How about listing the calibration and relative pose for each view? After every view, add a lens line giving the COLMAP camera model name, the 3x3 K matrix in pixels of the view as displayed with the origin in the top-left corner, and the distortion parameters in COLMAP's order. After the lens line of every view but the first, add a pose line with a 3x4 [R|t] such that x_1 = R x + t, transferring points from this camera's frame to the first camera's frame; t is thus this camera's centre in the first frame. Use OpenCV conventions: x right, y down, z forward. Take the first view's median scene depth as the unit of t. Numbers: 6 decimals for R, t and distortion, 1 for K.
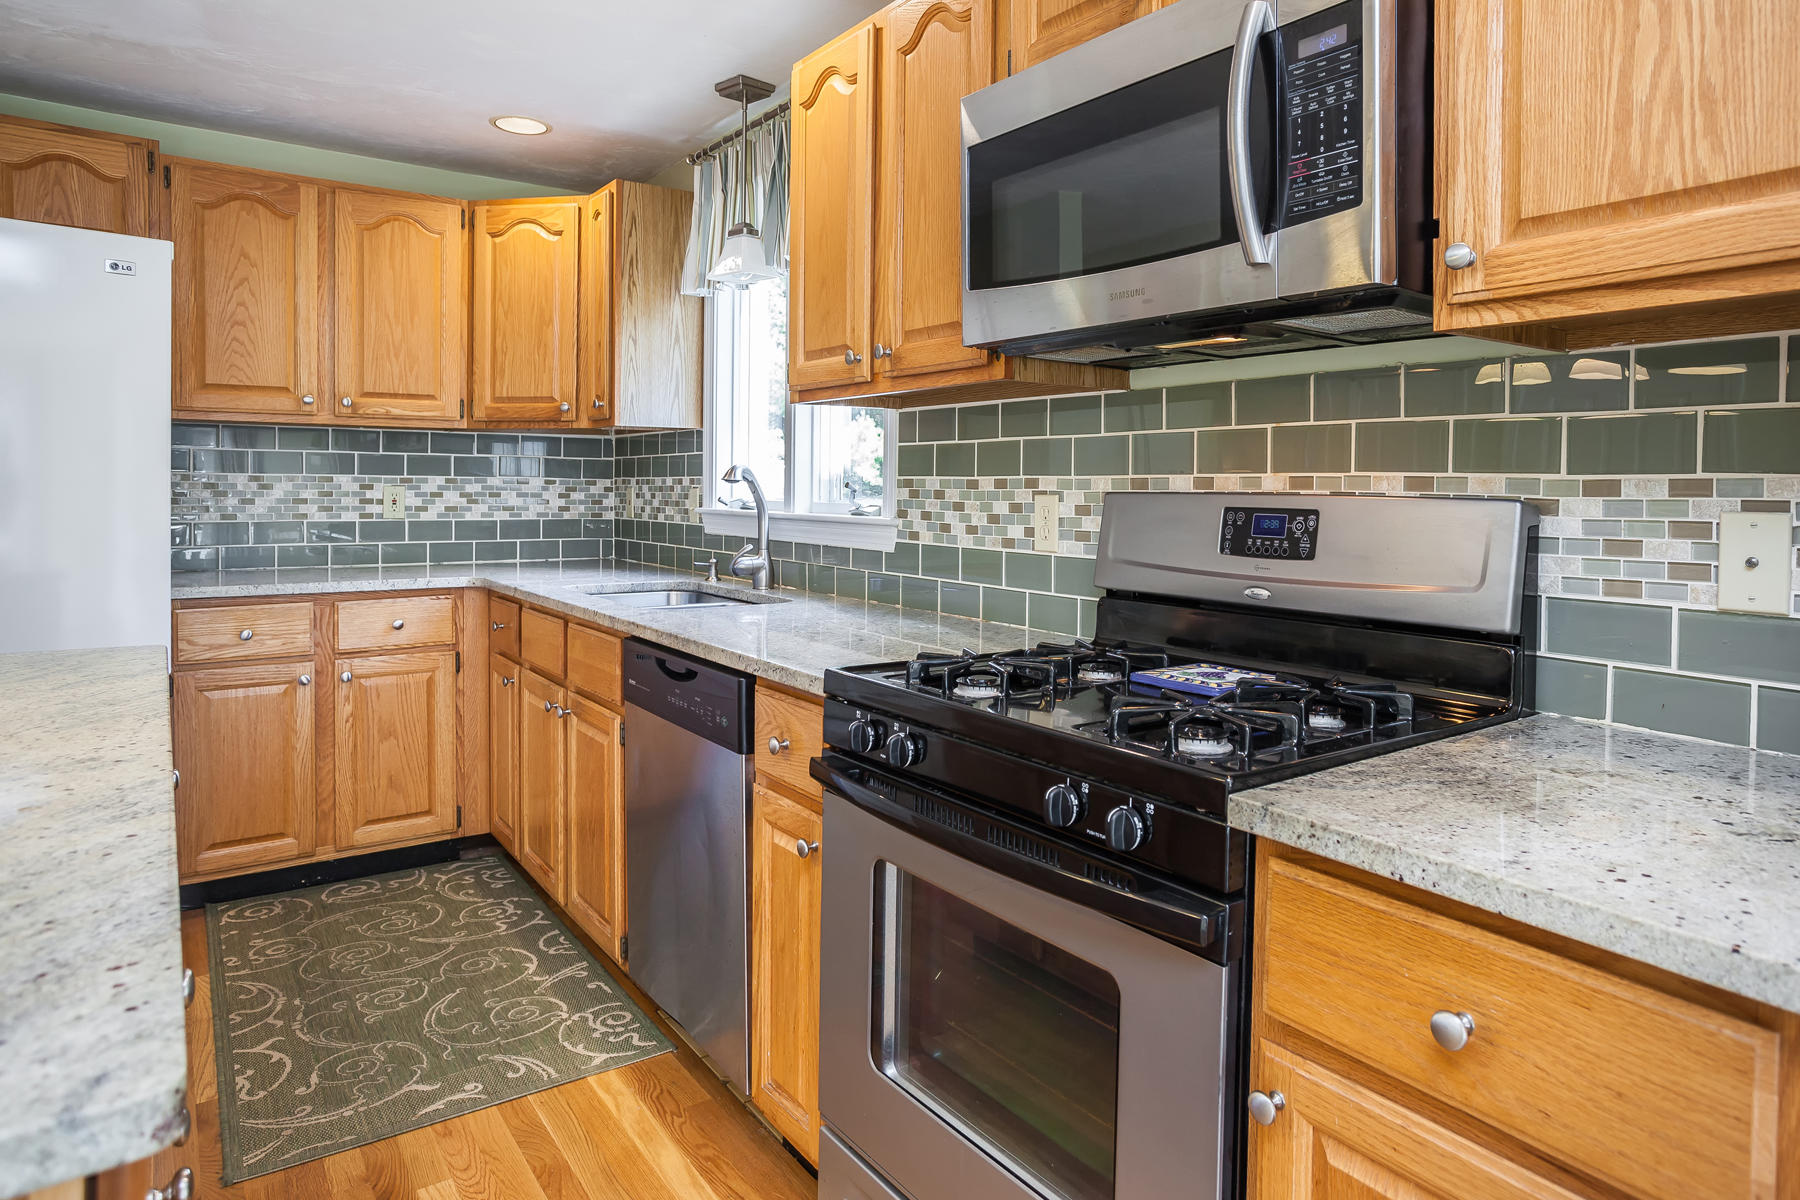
lens RADIAL K [[1088.0, 0, 980.8], [0, 1088.0, 506.3], [0, 0, 1]] dist [-0.026291, 0.012772]
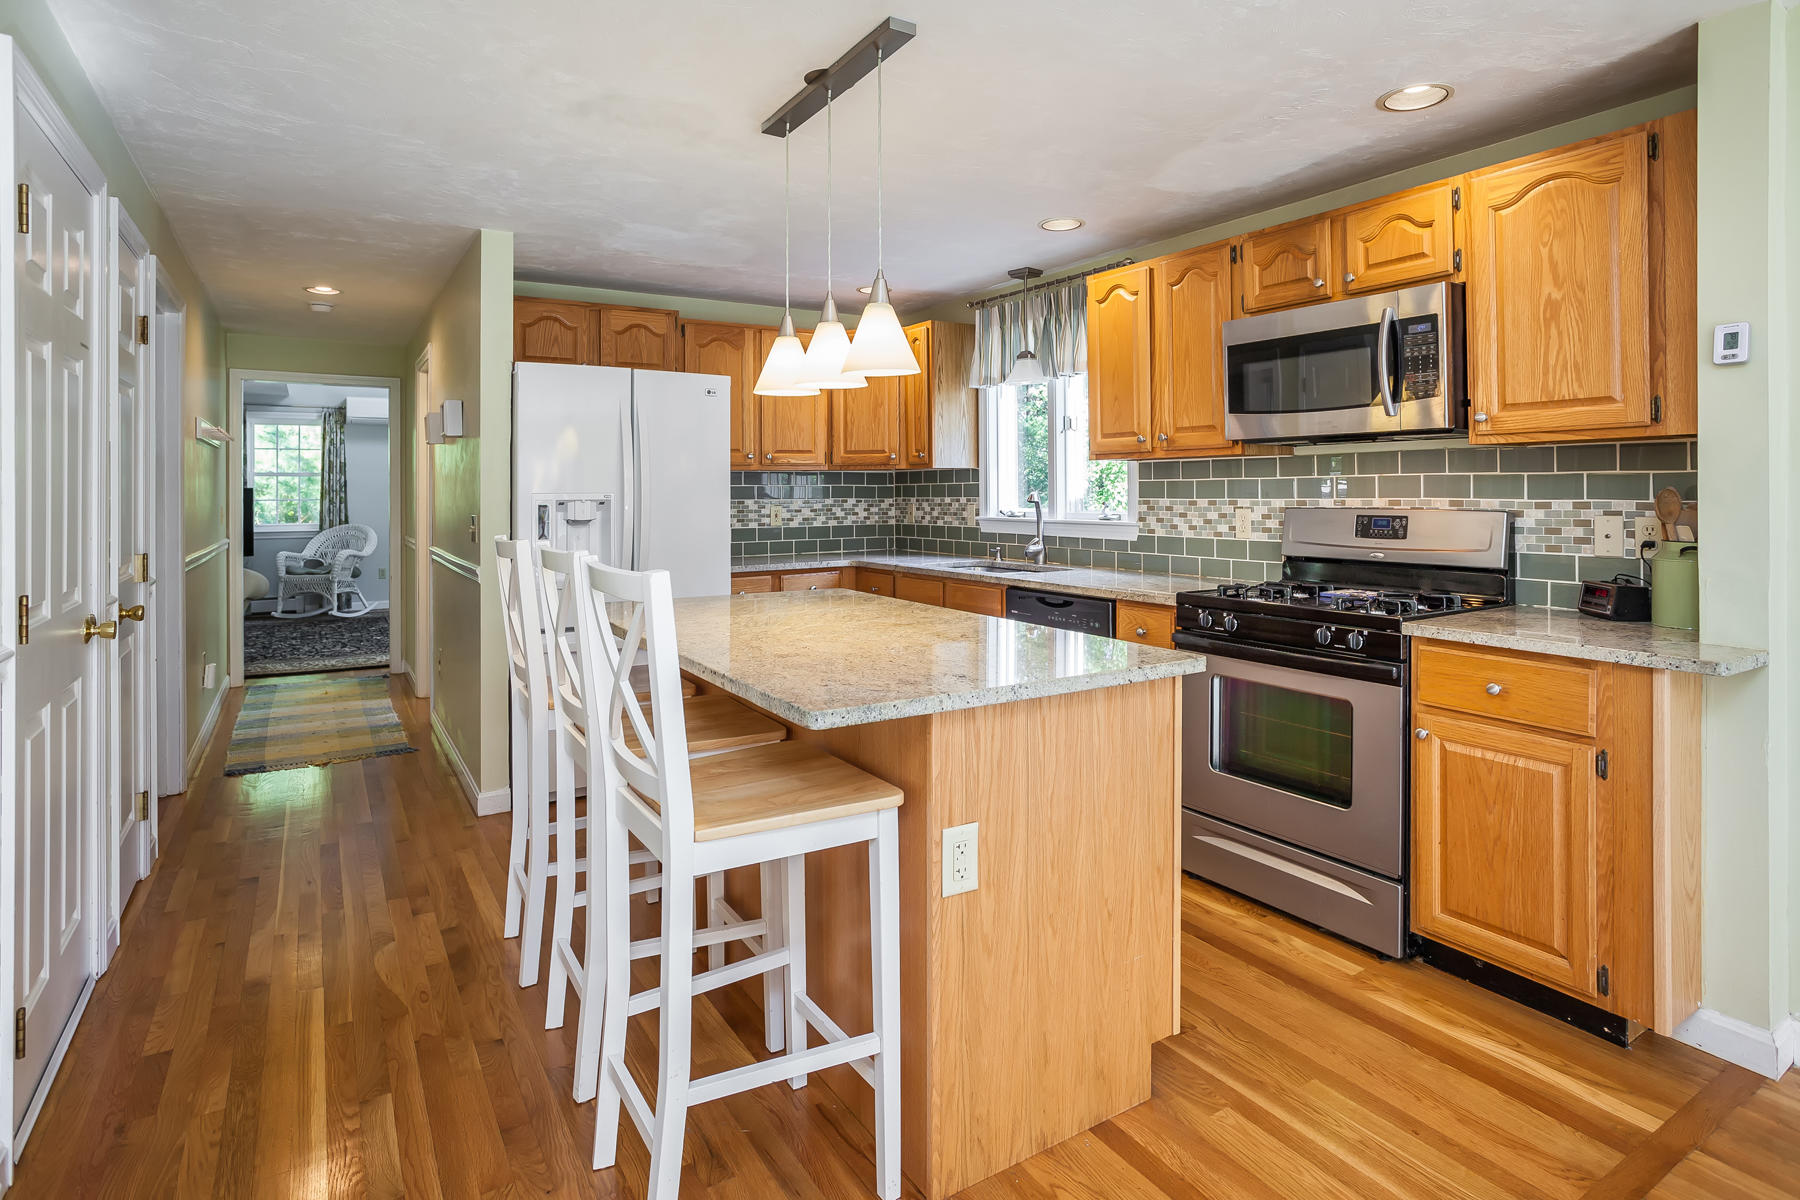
lens RADIAL K [[965.2, 0, 916.7], [0, 965.2, 490.3], [0, 0, 1]] dist [-0.017003, 0.002367]
pose [[0.997383, -0.018111, -0.069989, -0.349274], [0.016970, 0.999714, -0.016863, -0.021313], [0.070274, 0.015631, 0.997405, -0.645347]]
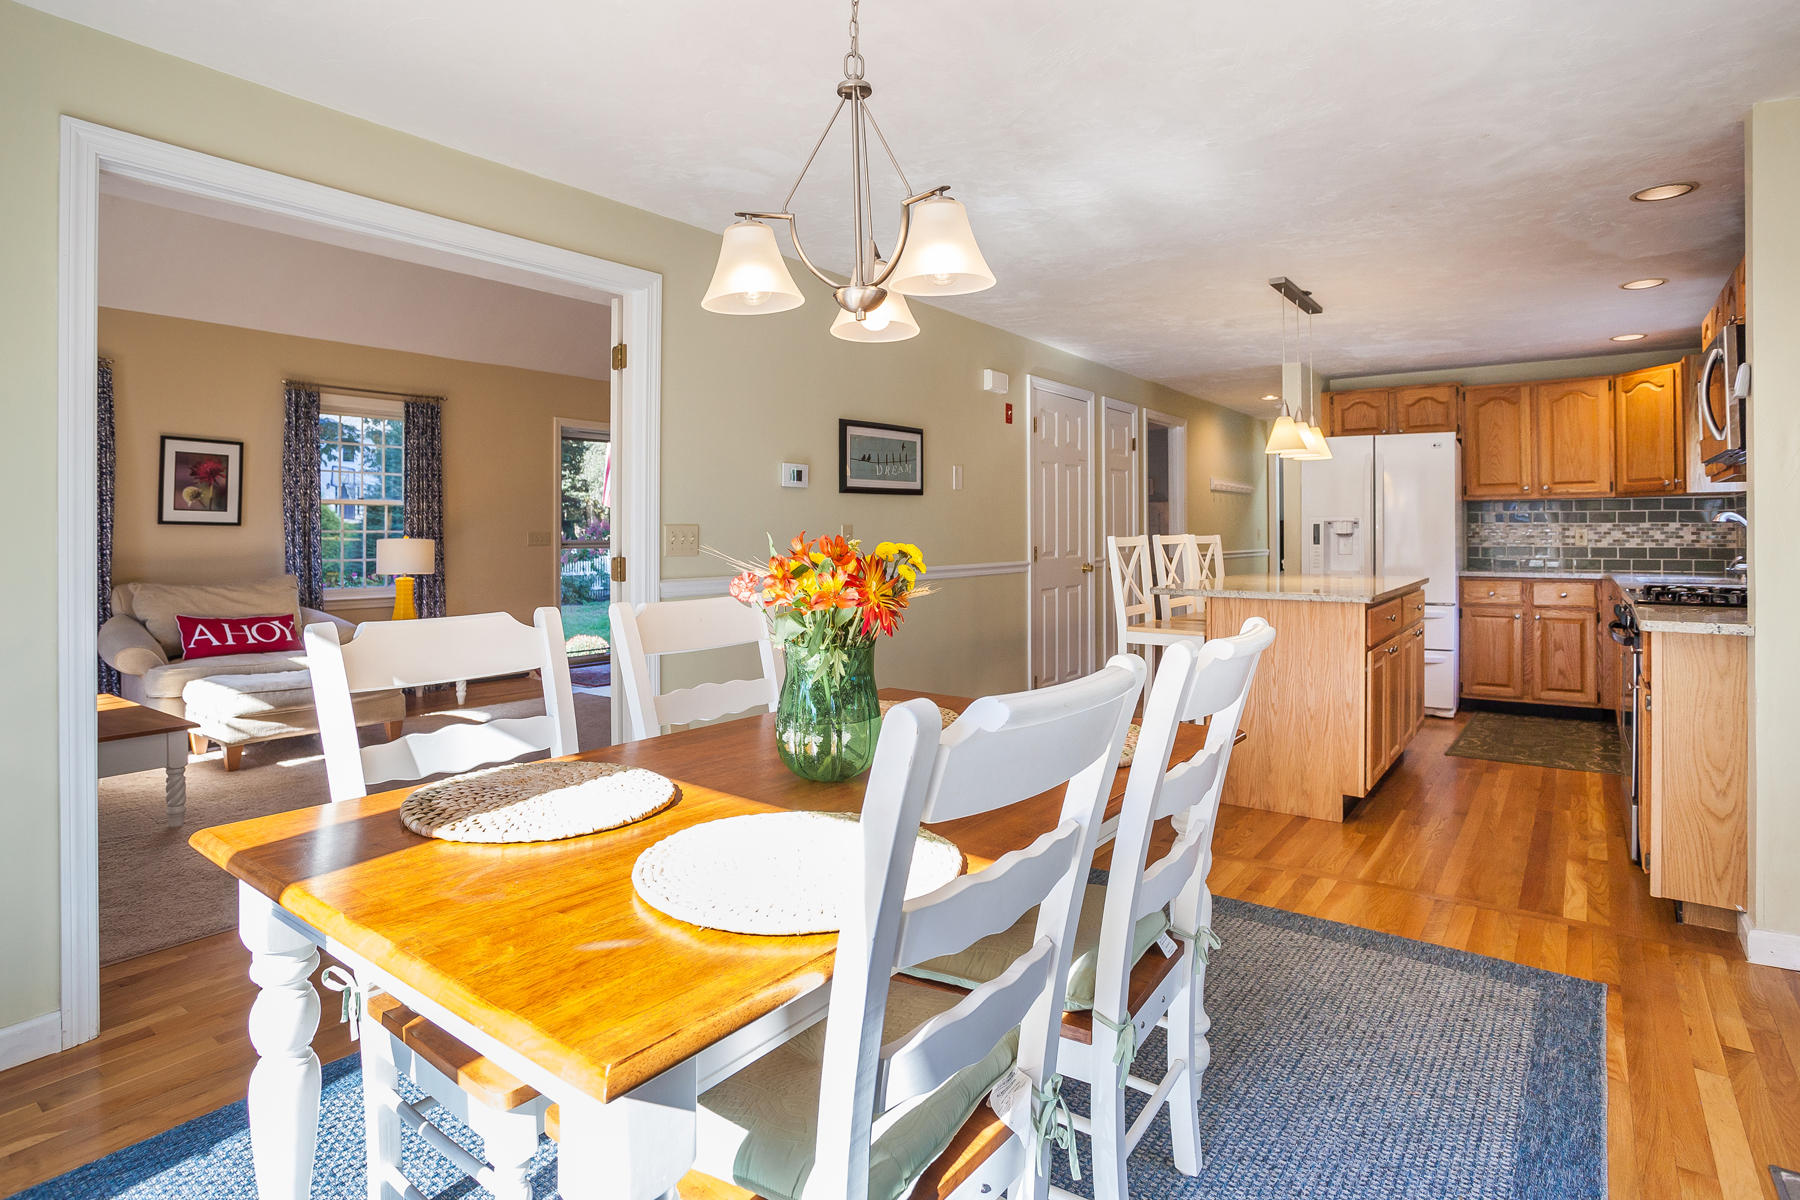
lens RADIAL K [[979.8, 0, 872.5], [0, 979.8, 523.1], [0, 0, 1]] dist [-0.014144, 0.005476]
pose [[0.271662, -0.023582, -0.962104, 1.146724], [-0.013332, 0.999512, -0.028264, 0.054620], [0.962300, 0.020505, 0.271215, -0.991535]]
